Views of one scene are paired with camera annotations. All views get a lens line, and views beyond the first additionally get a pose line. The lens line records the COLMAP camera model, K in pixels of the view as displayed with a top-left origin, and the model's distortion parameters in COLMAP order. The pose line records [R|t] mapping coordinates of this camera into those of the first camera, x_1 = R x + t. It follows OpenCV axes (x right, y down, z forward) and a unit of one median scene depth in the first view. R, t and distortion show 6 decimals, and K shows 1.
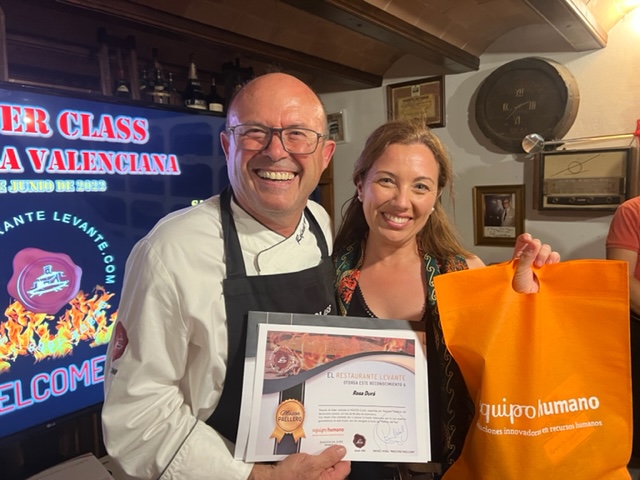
lens RADIAL K [[480.5, 0, 321.0], [0, 480.5, 228.8], [0, 0, 1]] dist [0.049534, -0.056526]
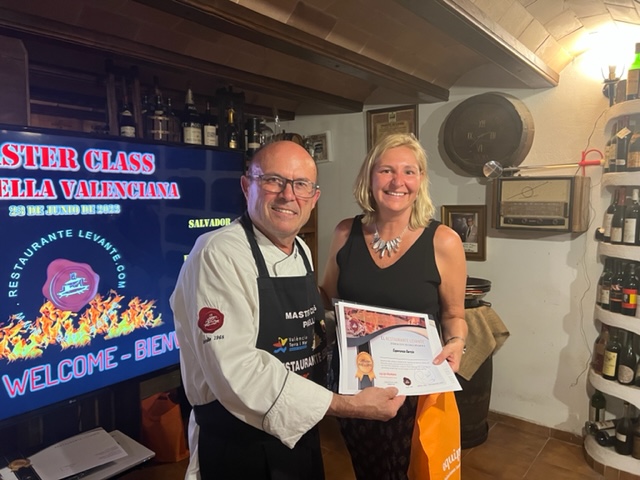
lens RADIAL K [[480.5, 0, 320.5], [0, 480.5, 239.0], [0, 0, 1]] dist [0.049534, -0.056526]
pose [[0.999657, 0.019876, 0.017070, 0.028346], [-0.020003, 0.999773, 0.007349, -0.019040], [-0.016921, -0.007688, 0.999827, -0.146139]]
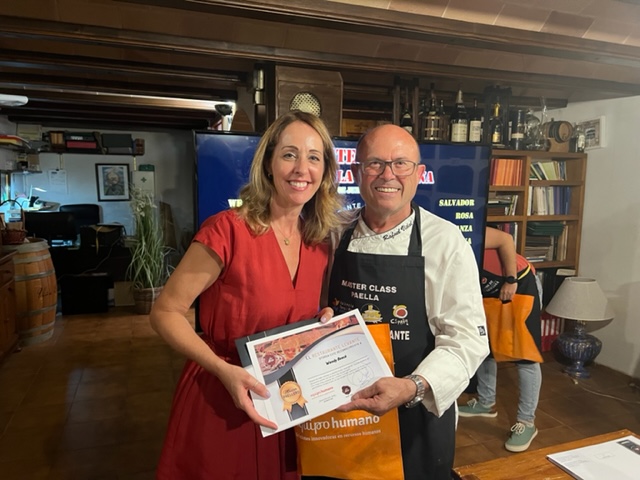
lens RADIAL K [[480.5, 0, 324.0], [0, 480.5, 239.3], [0, 0, 1]] dist [0.049534, -0.056526]
pose [[0.853162, 0.094558, -0.513005, 0.163980], [-0.072894, 0.995395, 0.062246, -0.000579], [0.516528, -0.015710, 0.856126, -0.392875]]
